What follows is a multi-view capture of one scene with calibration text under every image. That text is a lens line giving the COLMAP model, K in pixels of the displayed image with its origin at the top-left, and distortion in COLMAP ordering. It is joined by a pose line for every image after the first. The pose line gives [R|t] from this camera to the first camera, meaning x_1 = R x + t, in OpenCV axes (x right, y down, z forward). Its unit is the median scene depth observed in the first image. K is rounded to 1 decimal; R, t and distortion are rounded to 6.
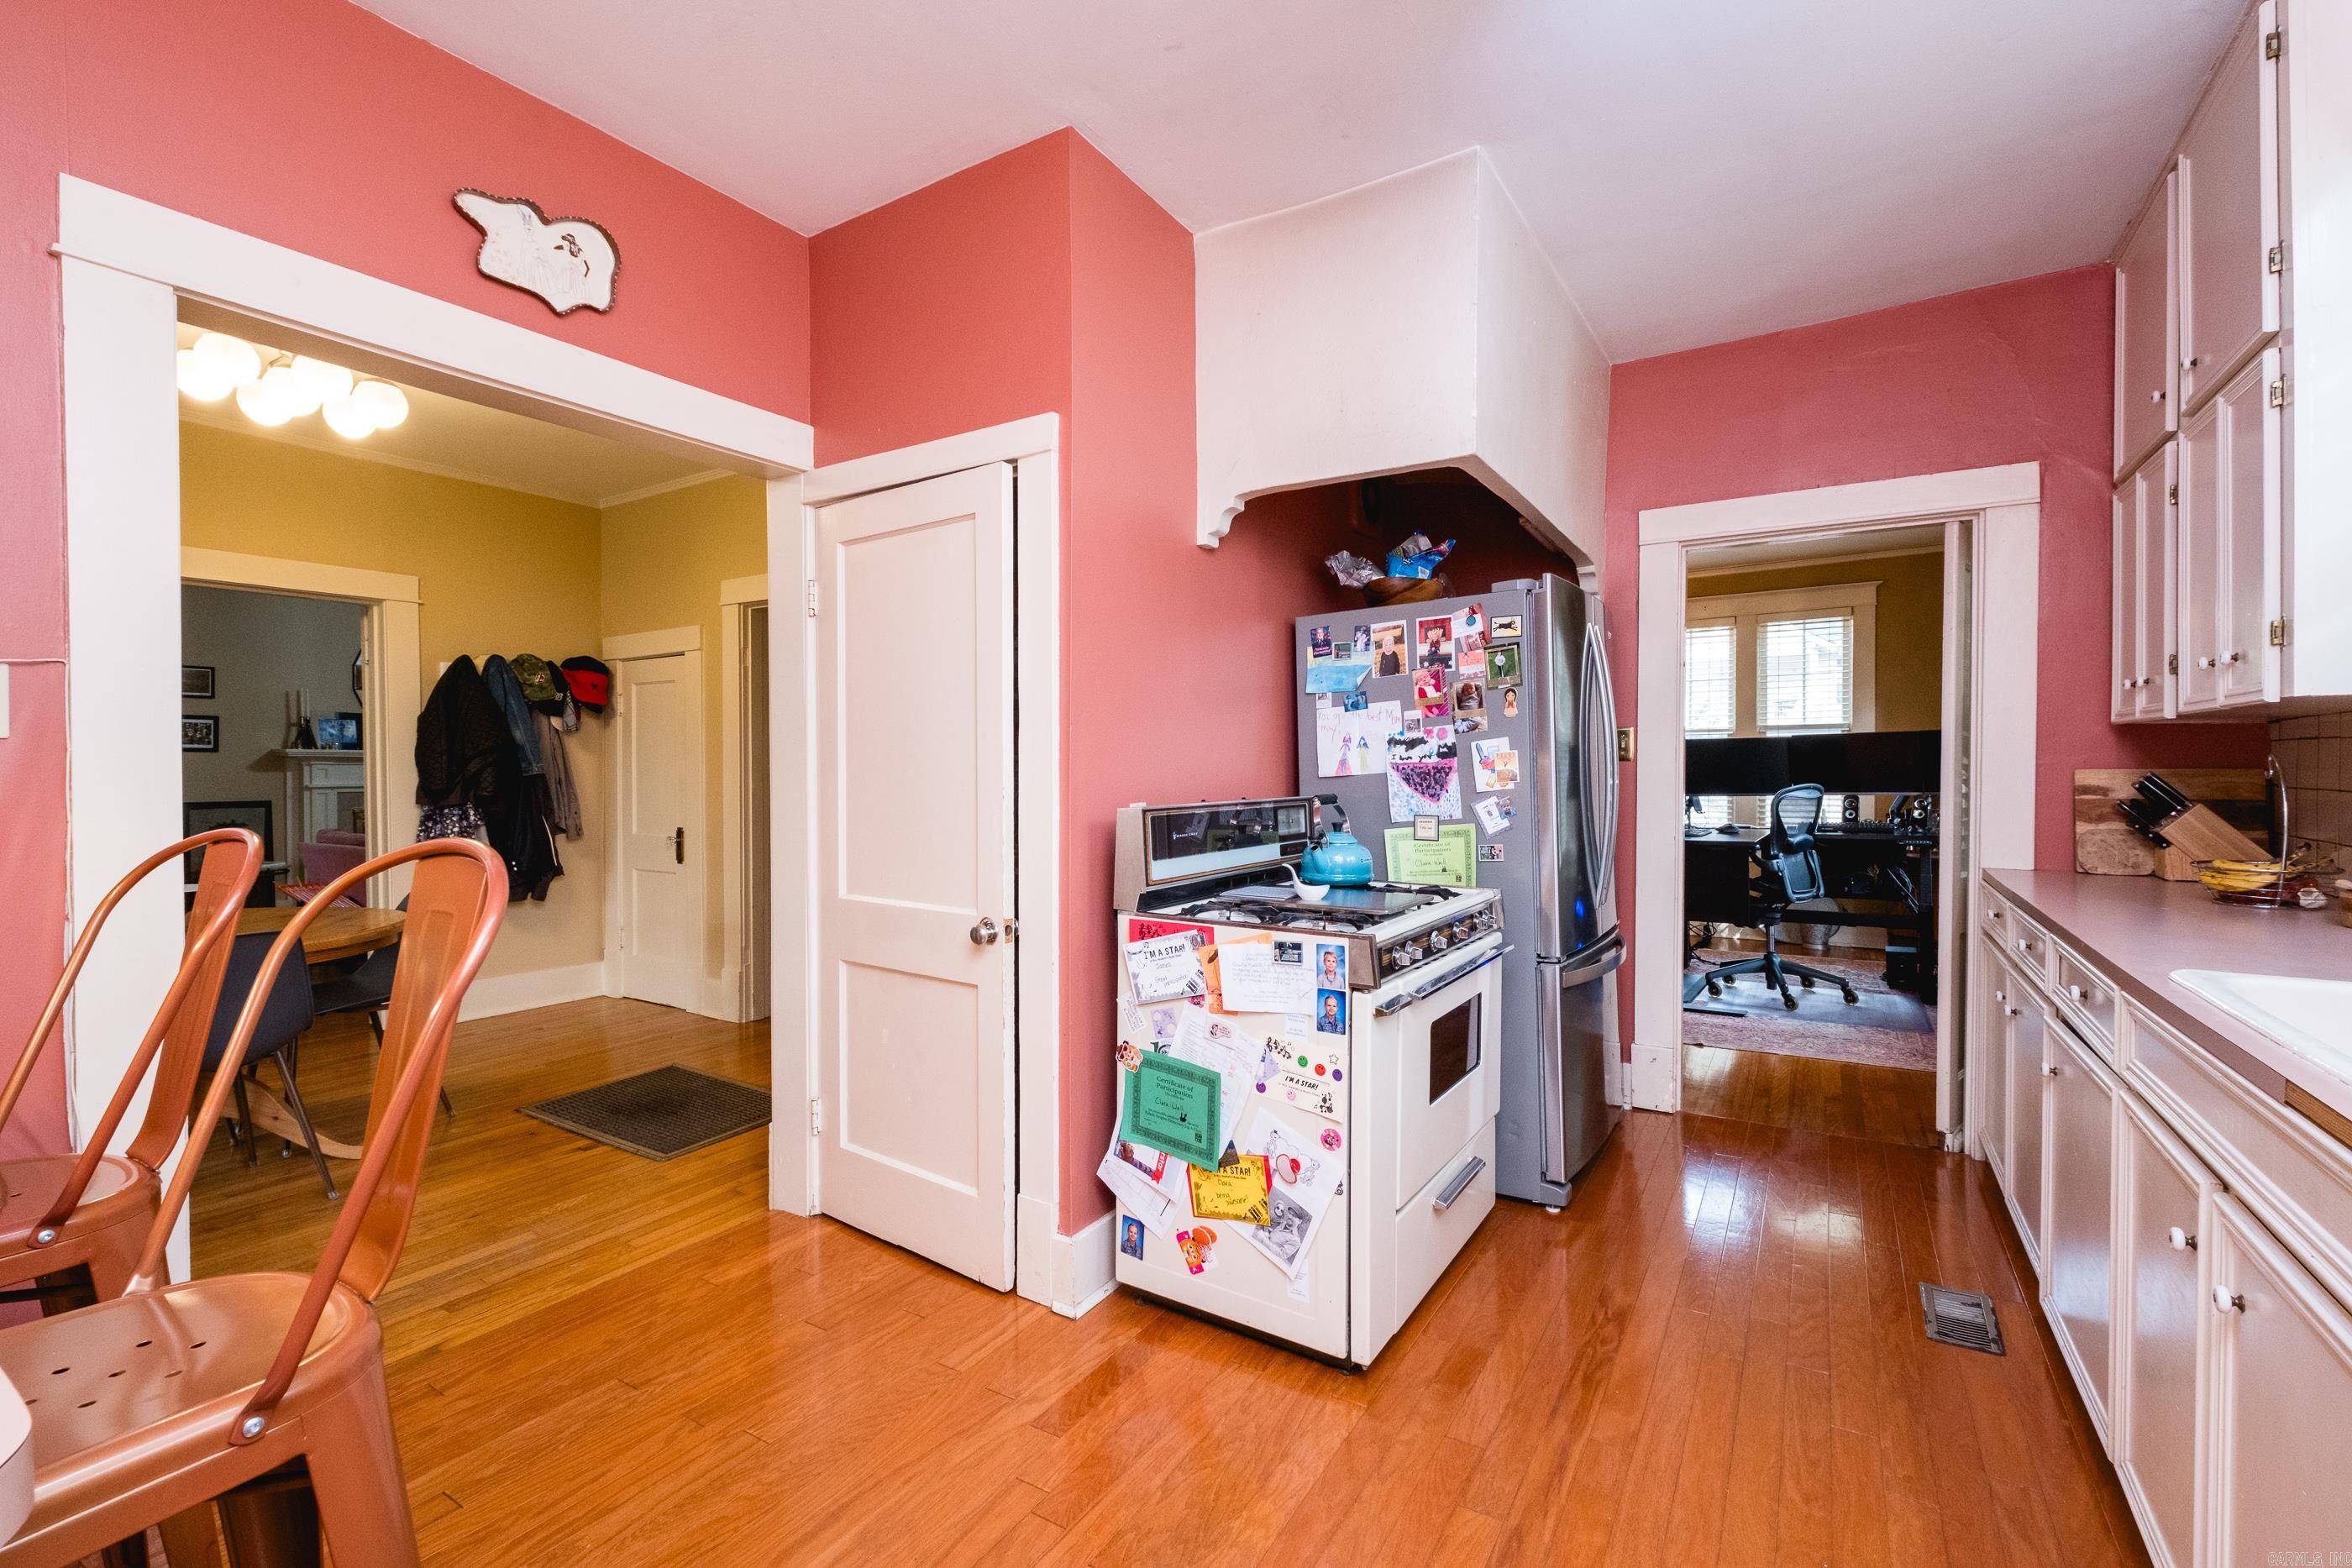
lens RADIAL K [[1024.4, 0, 1156.9], [0, 1024.4, 782.8], [0, 0, 1]] dist [0.010039, -0.005835]
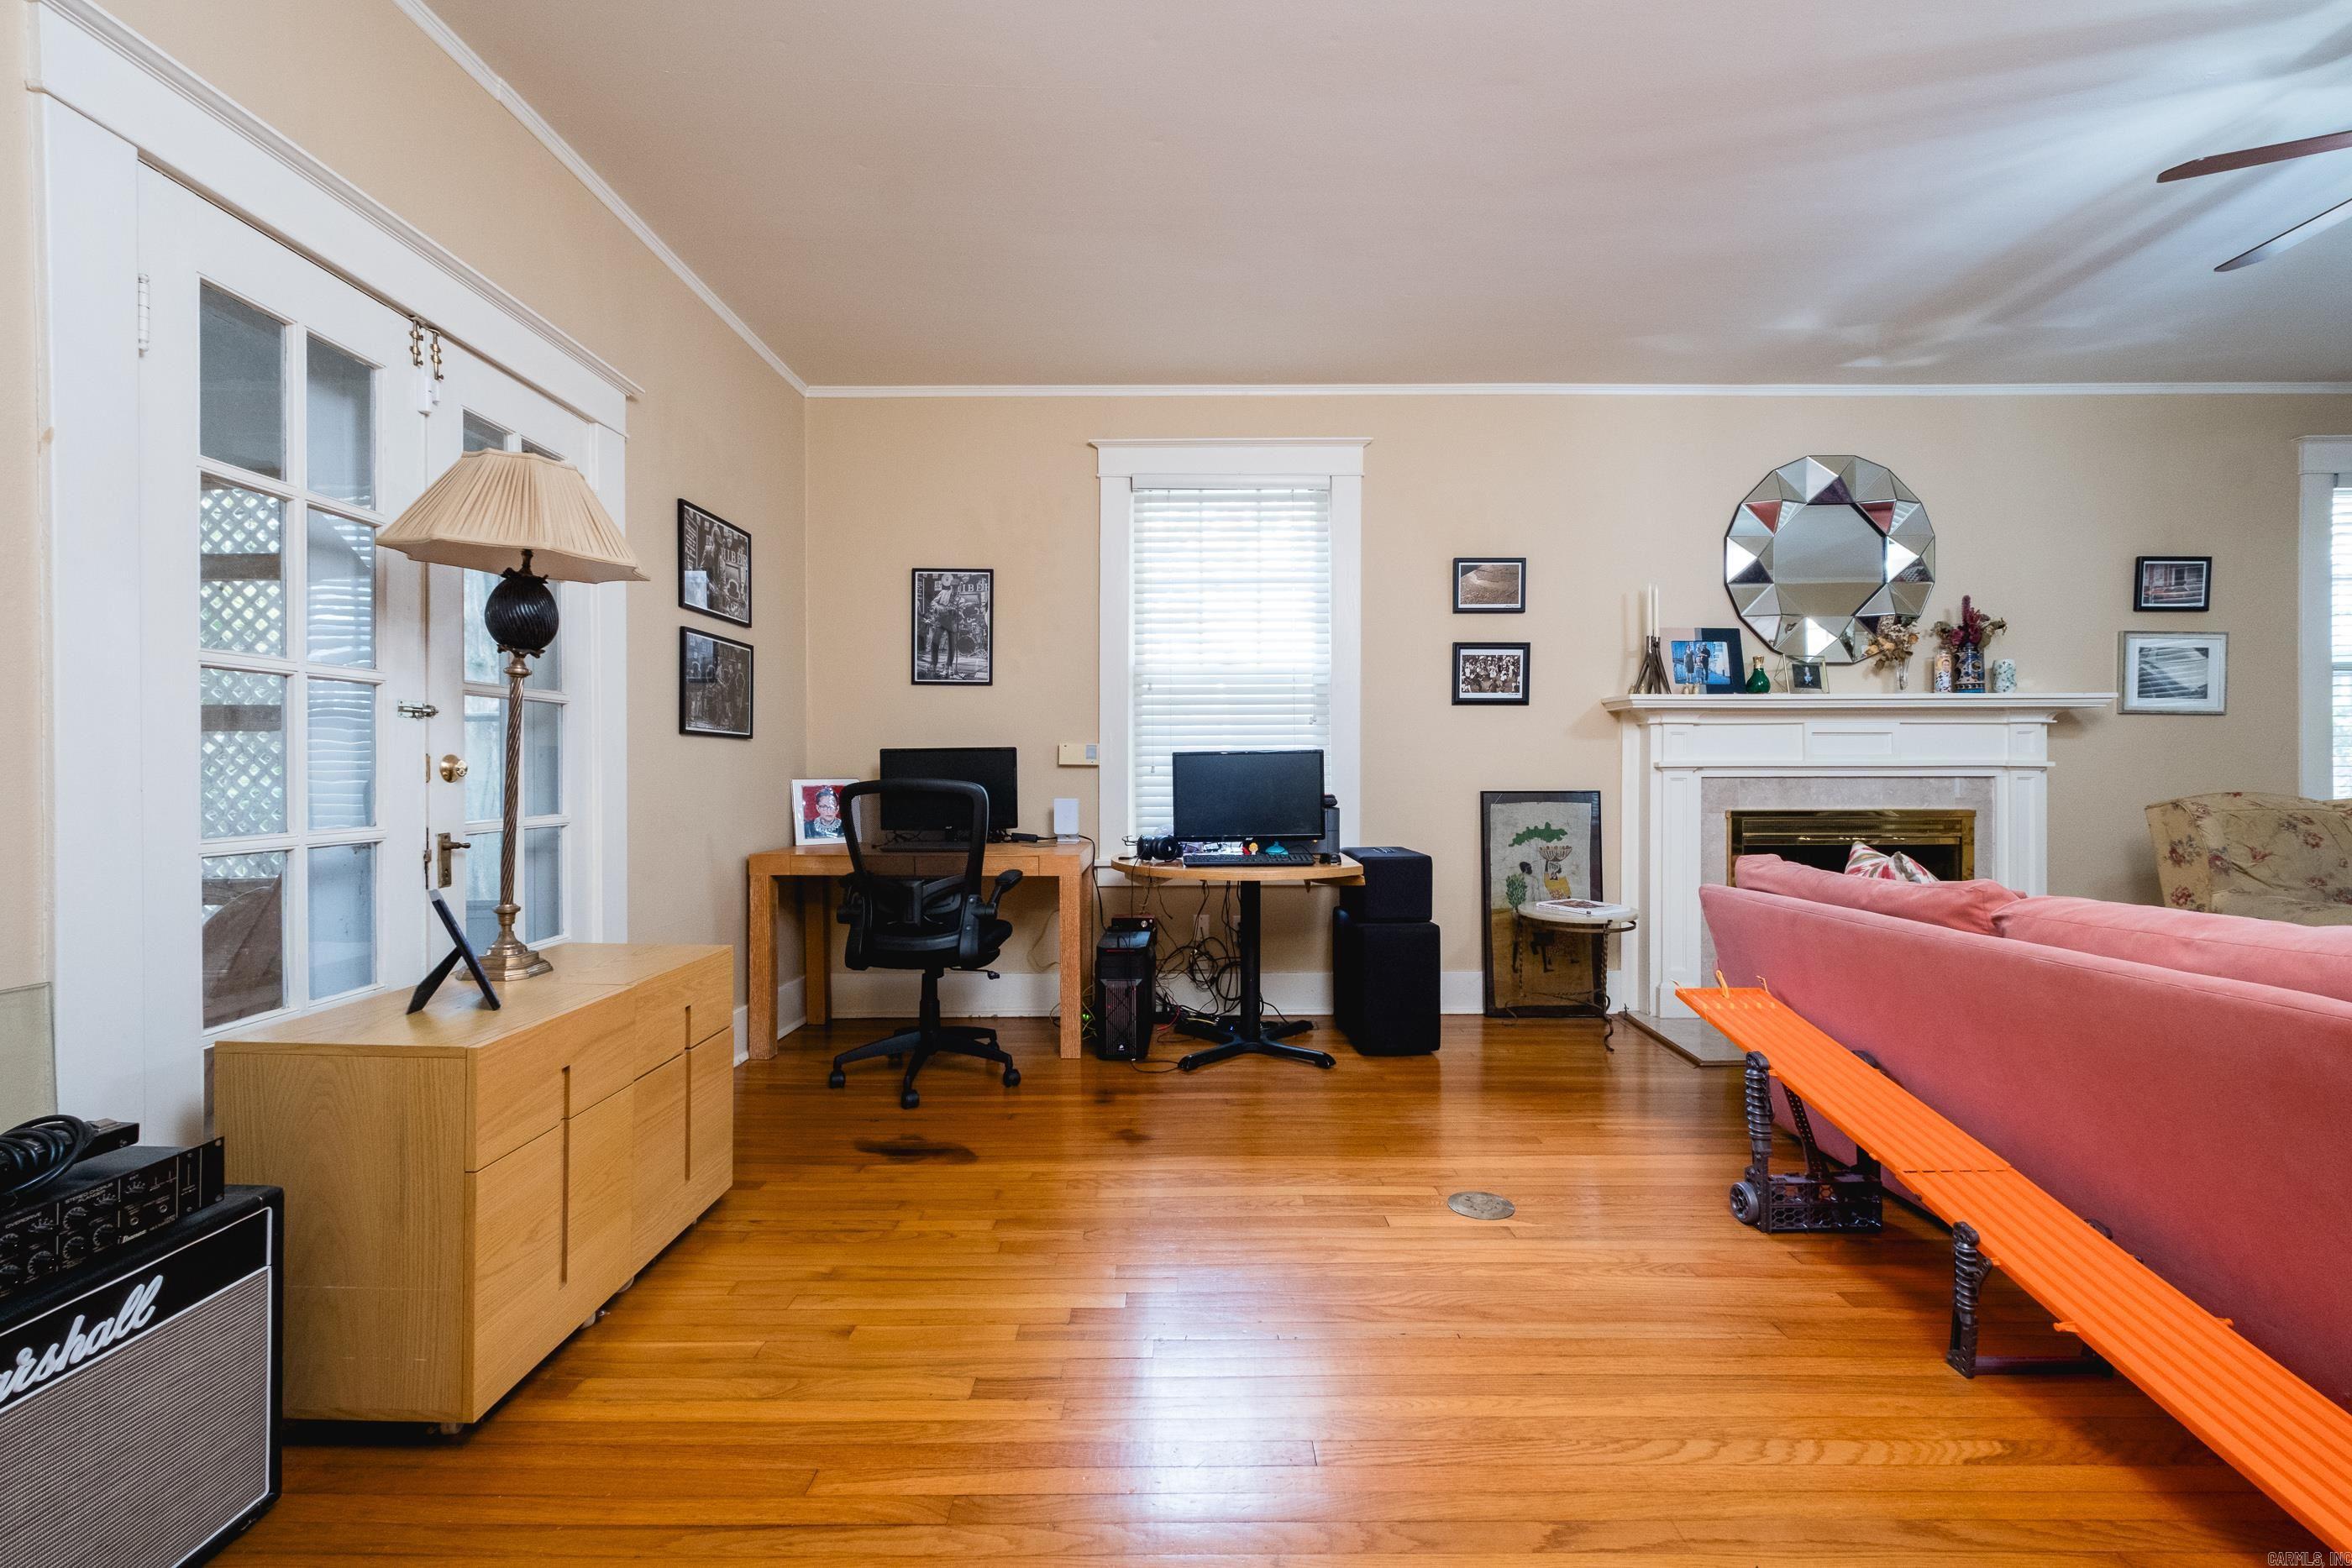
lens RADIAL K [[1024.4, 0, 1187.9], [0, 1024.4, 782.3], [0, 0, 1]] dist [0.010039, -0.005835]
pose [[0.540408, 0.002955, -0.841398, -0.507217], [-0.005641, 0.999984, -0.000111, 0.013848], [0.841384, 0.004807, 0.540416, 0.504554]]
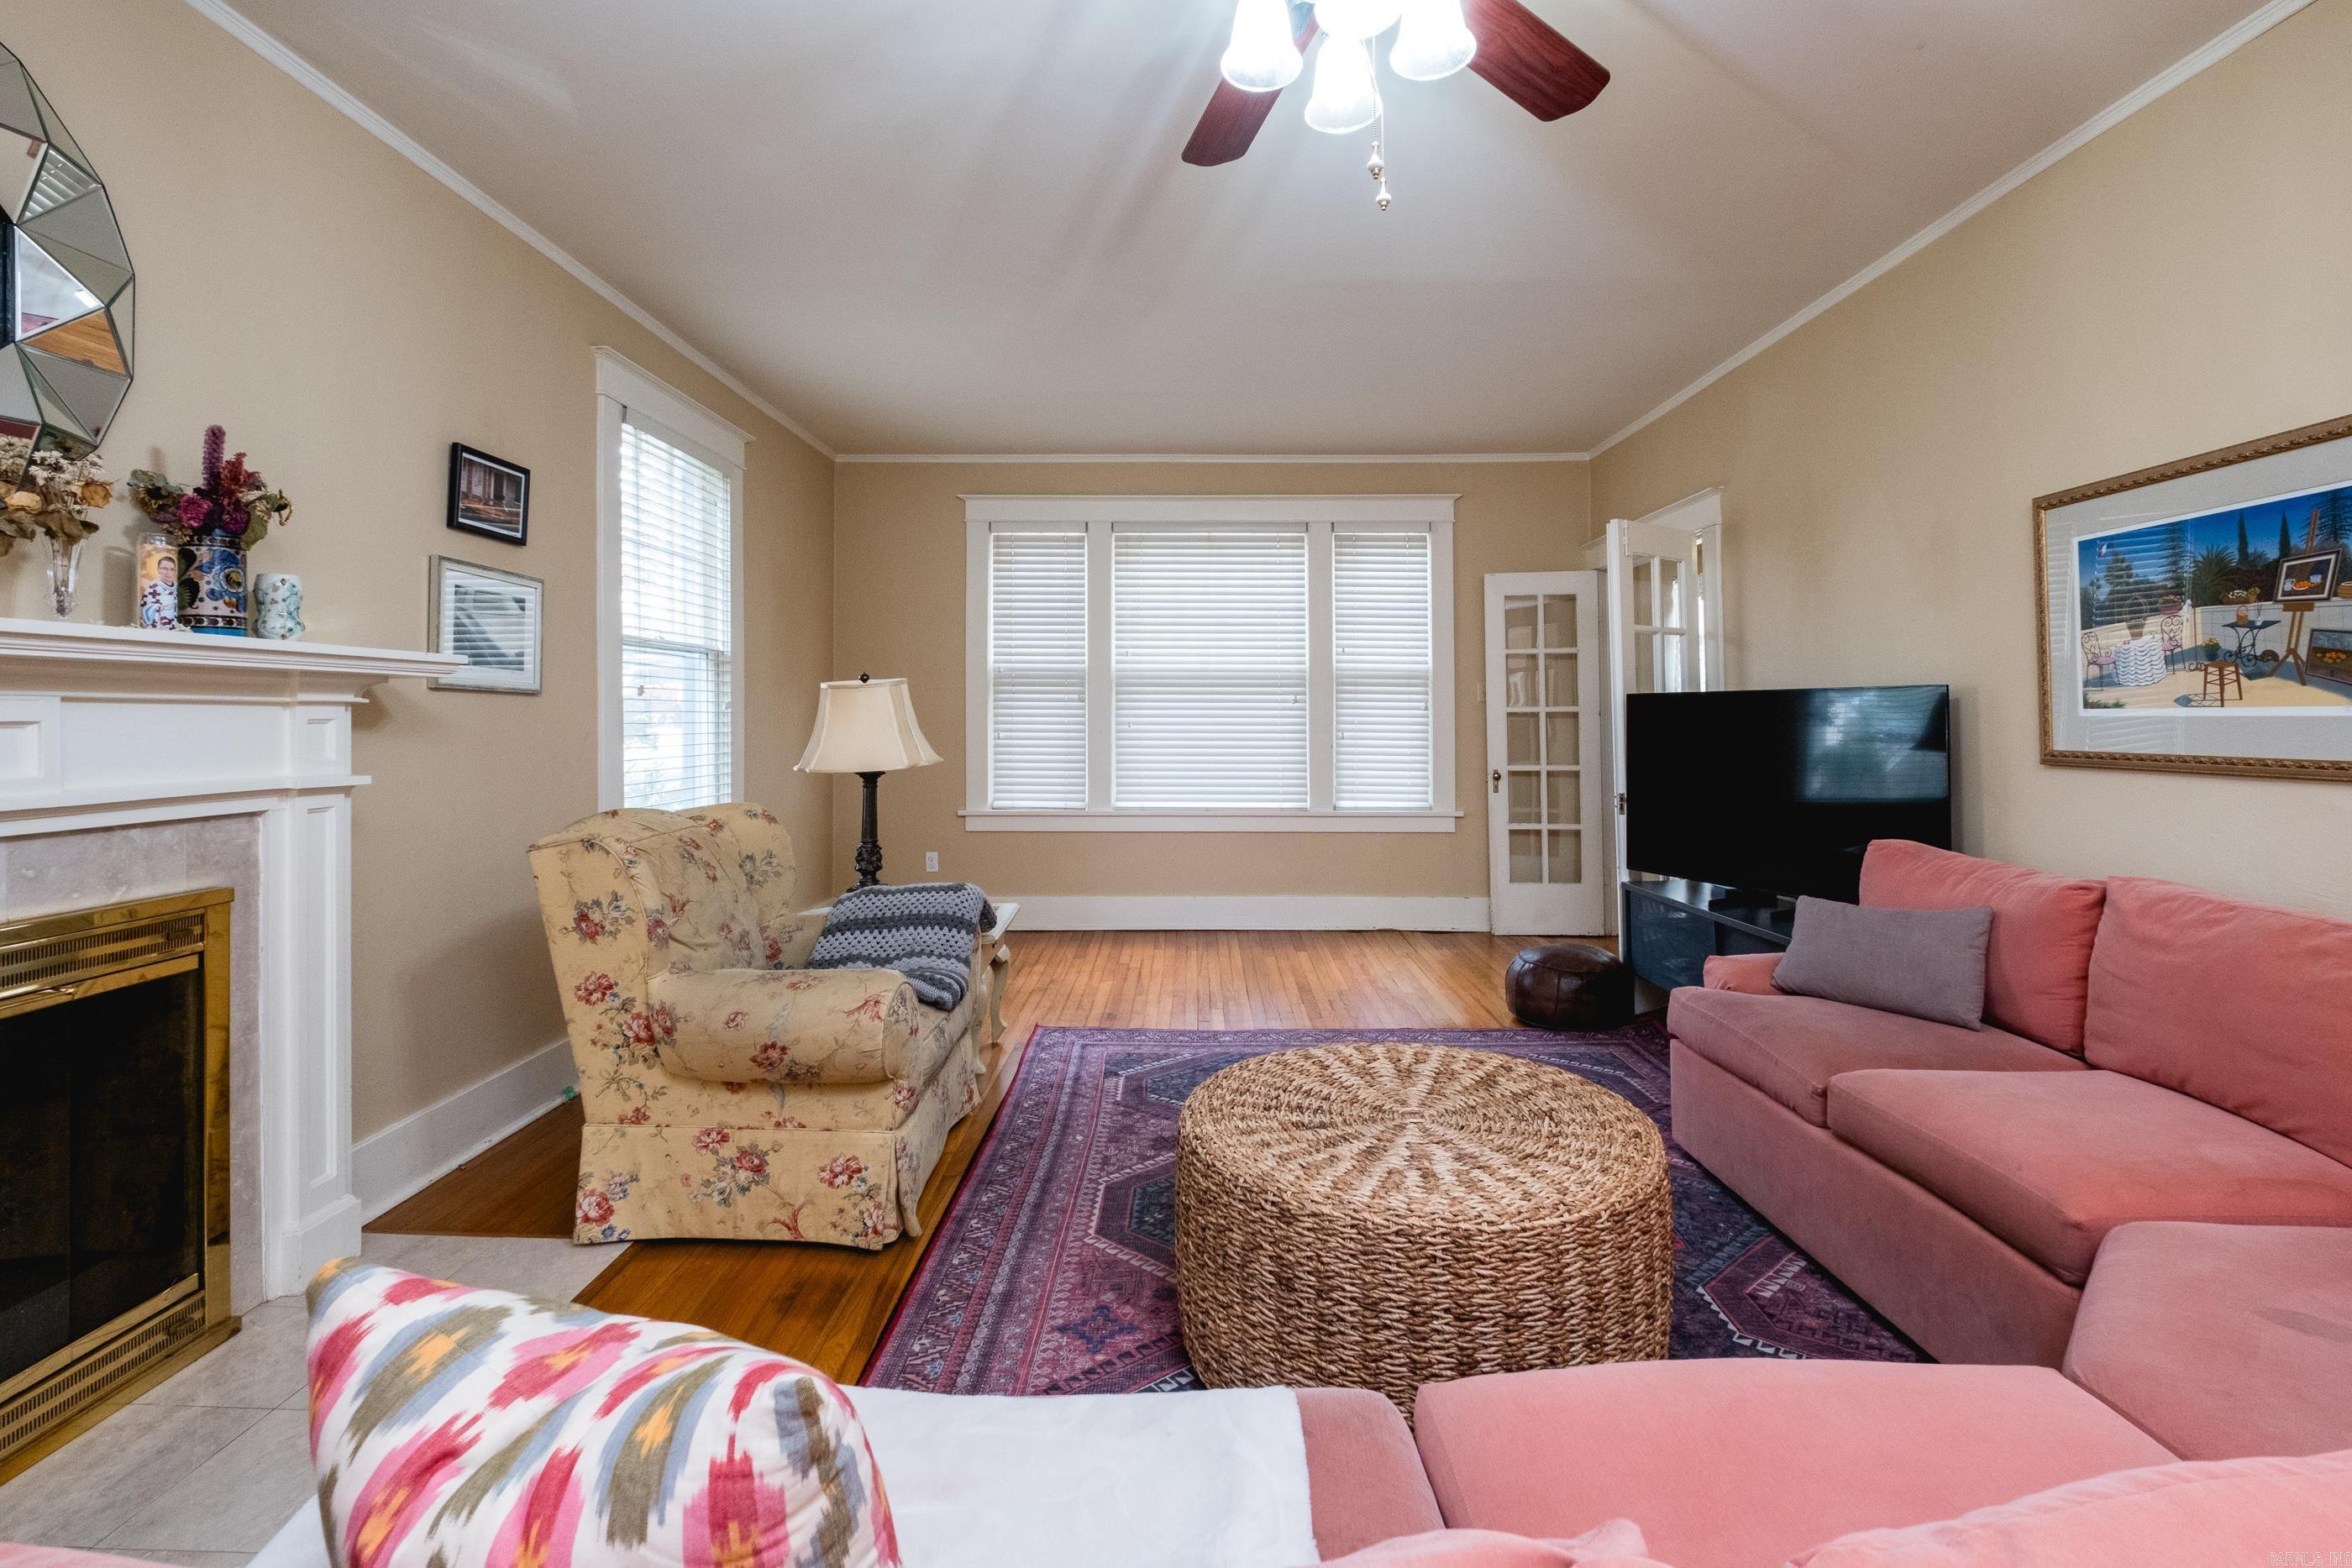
lens RADIAL K [[1024.4, 0, 1186.0], [0, 1024.4, 701.8], [0, 0, 1]] dist [0.010039, -0.005835]
pose [[0.837558, 0.004314, 0.546332, -0.676720], [0.008713, 0.999736, -0.021250, -0.011511], [-0.546279, 0.022558, 0.837299, 0.797040]]
